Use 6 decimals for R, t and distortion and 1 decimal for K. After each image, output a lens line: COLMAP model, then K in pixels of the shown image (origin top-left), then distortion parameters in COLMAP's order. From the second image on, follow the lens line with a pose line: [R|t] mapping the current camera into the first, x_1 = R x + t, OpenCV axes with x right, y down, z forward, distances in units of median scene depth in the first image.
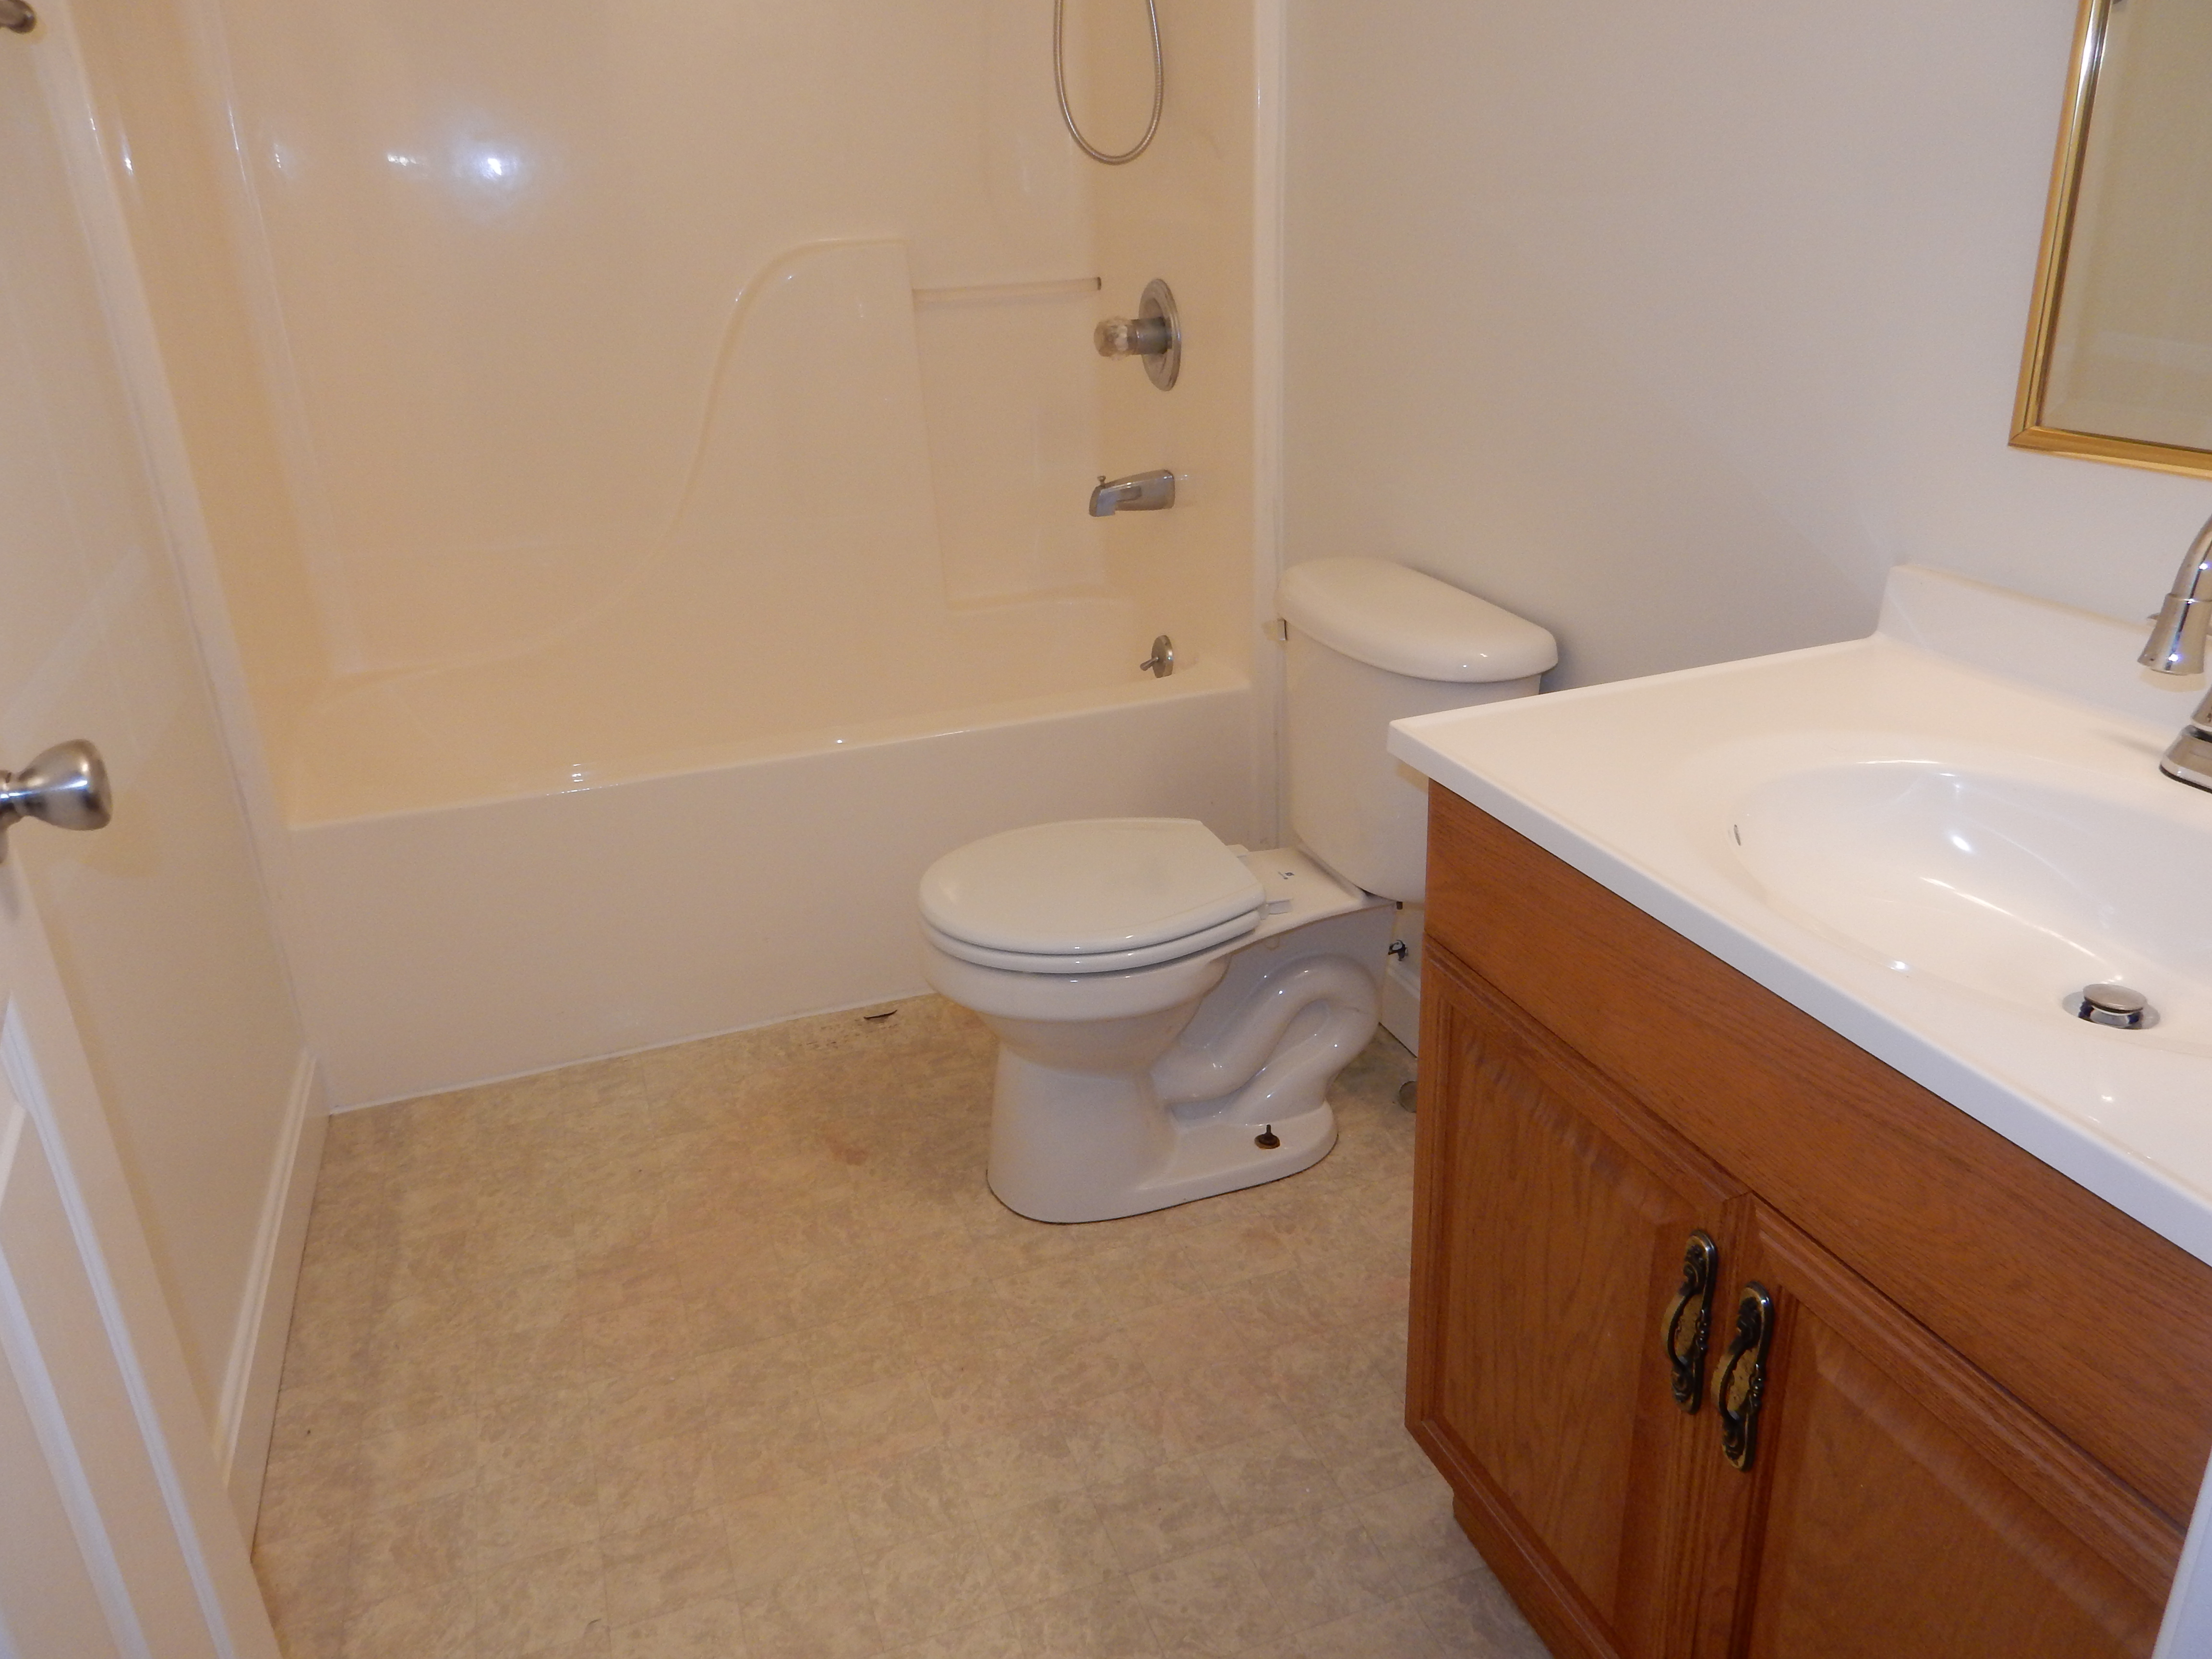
lens RADIAL K [[1624.4, 0, 1102.8], [0, 1624.4, 820.7], [0, 0, 1]] dist [-0.000937, -0.003889]
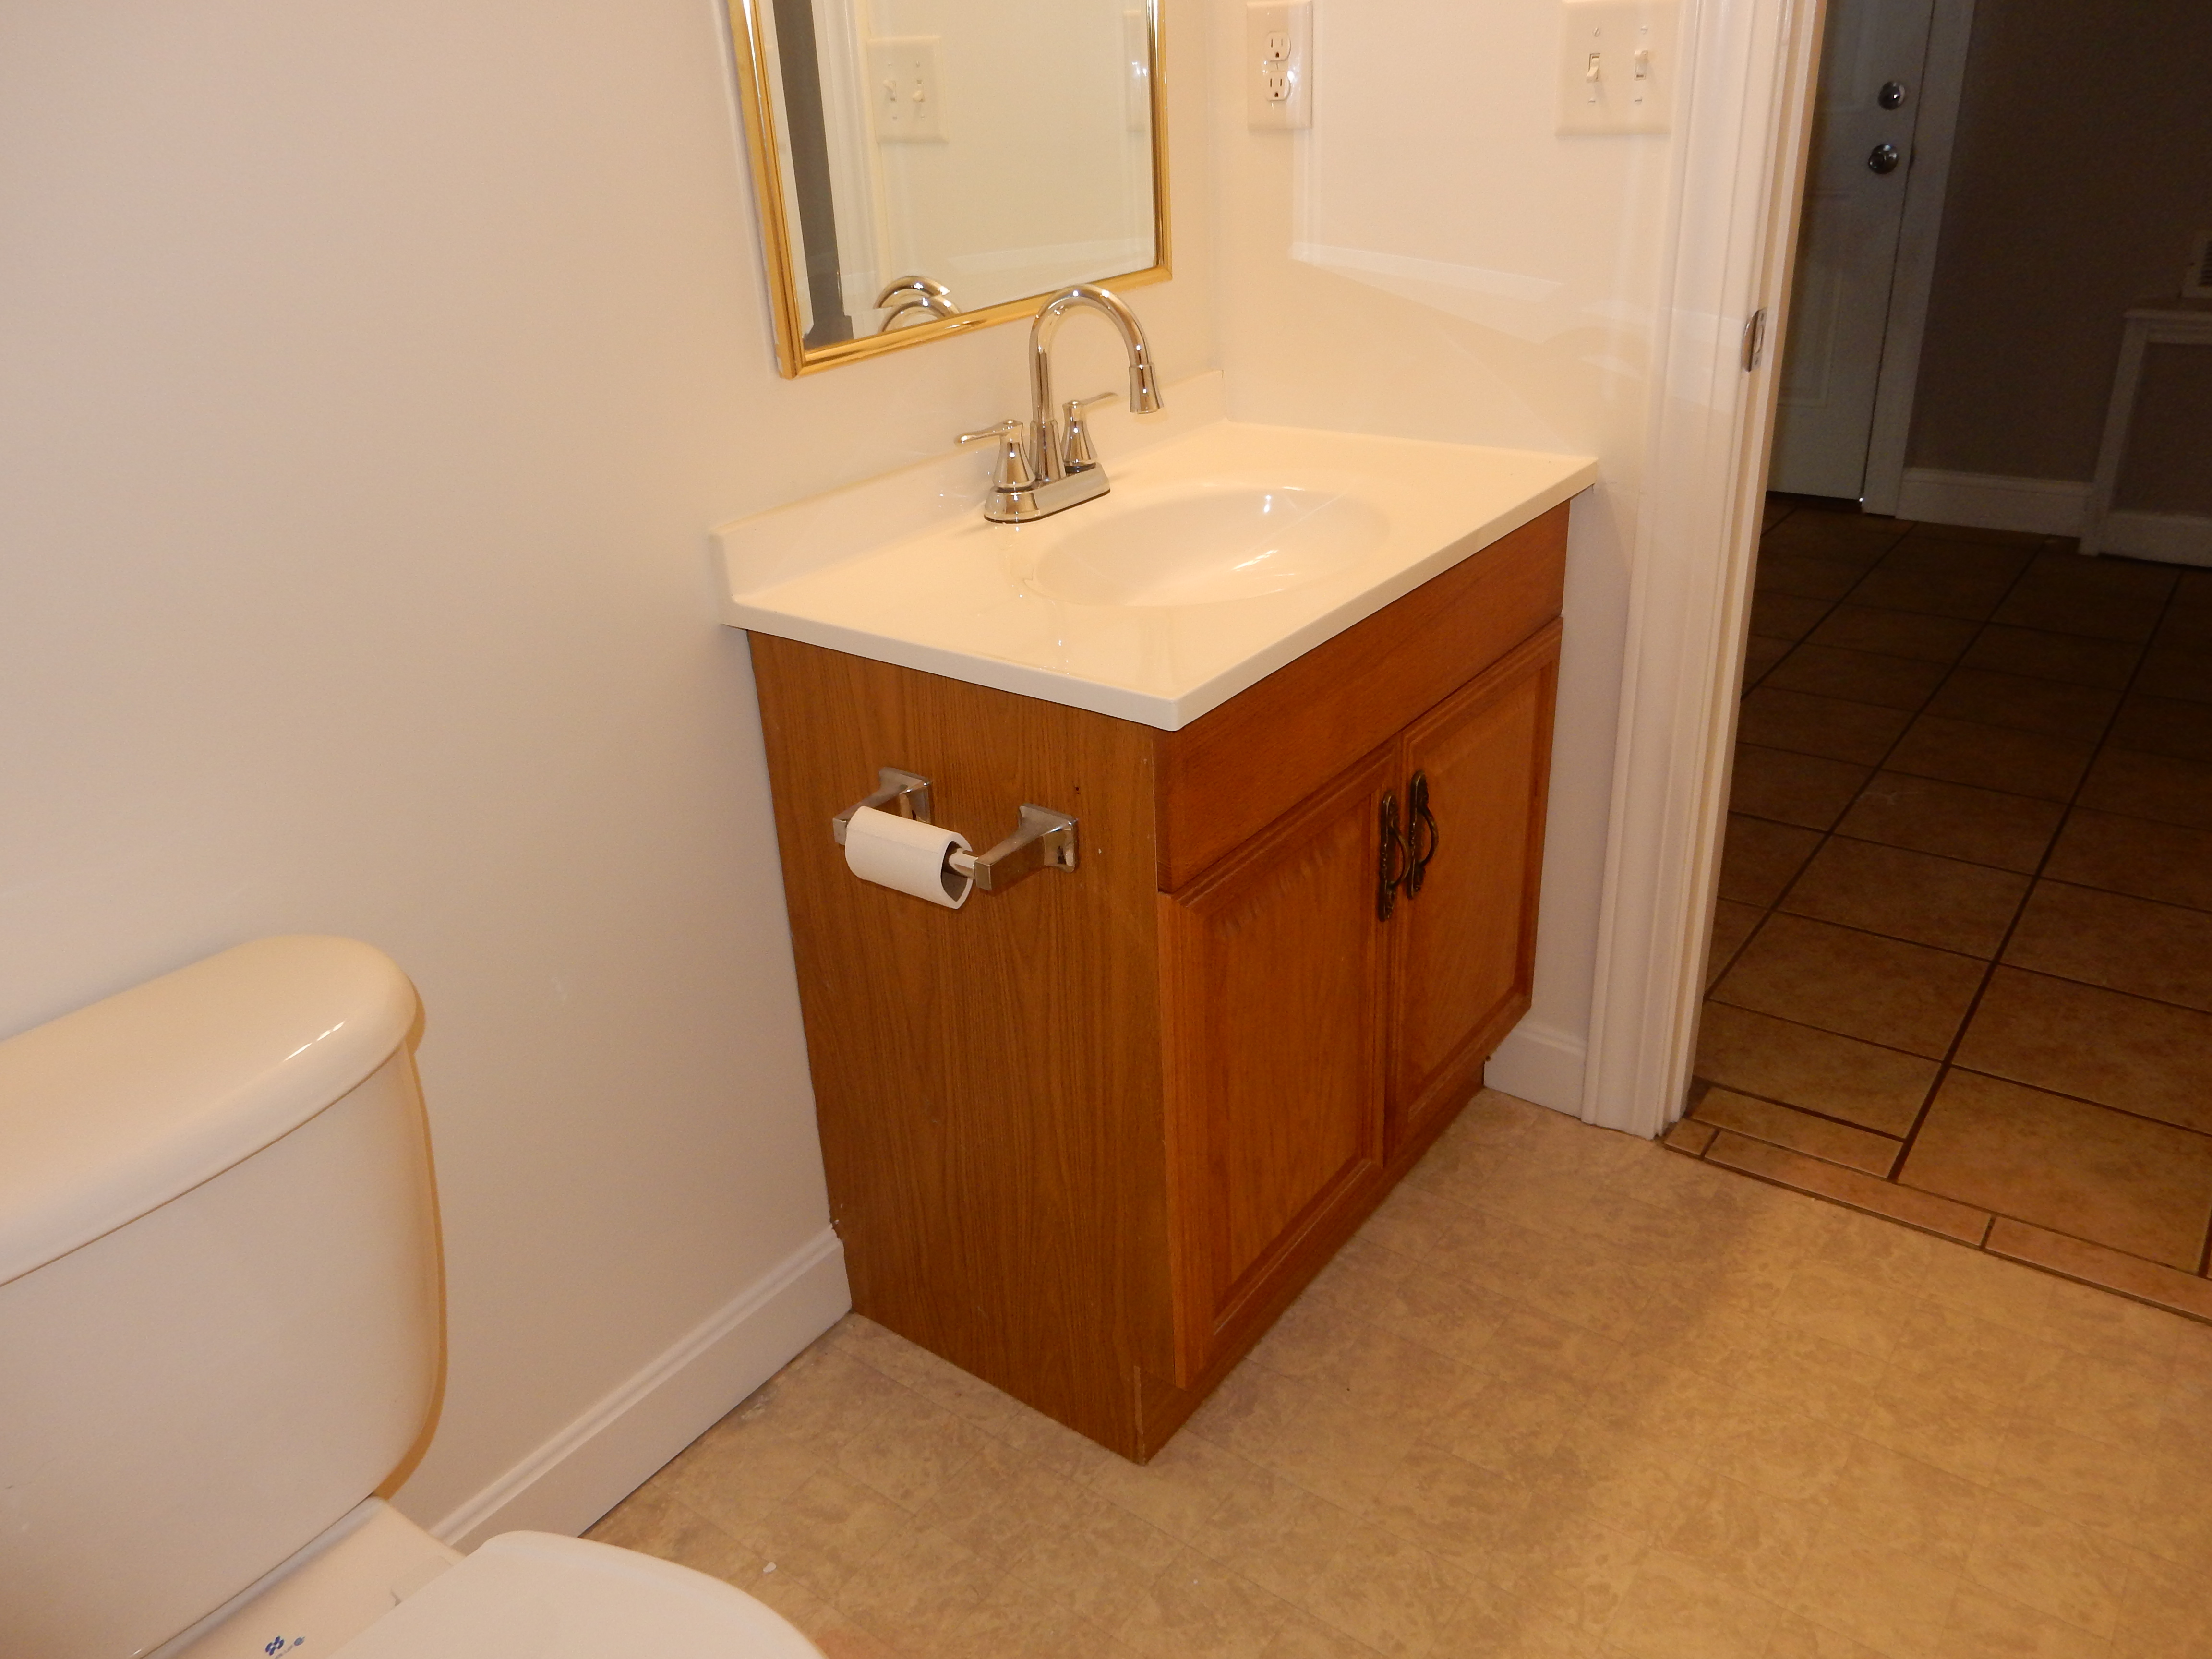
lens RADIAL K [[1529.0, 0, 1103.1], [0, 1529.0, 844.3], [0, 0, 1]] dist [-0.006668, 0.002470]
pose [[-0.533101, -0.323726, 0.781668, -0.471690], [0.386927, 0.728333, 0.565524, -0.490657], [-0.752390, 0.603930, -0.263017, 1.234771]]
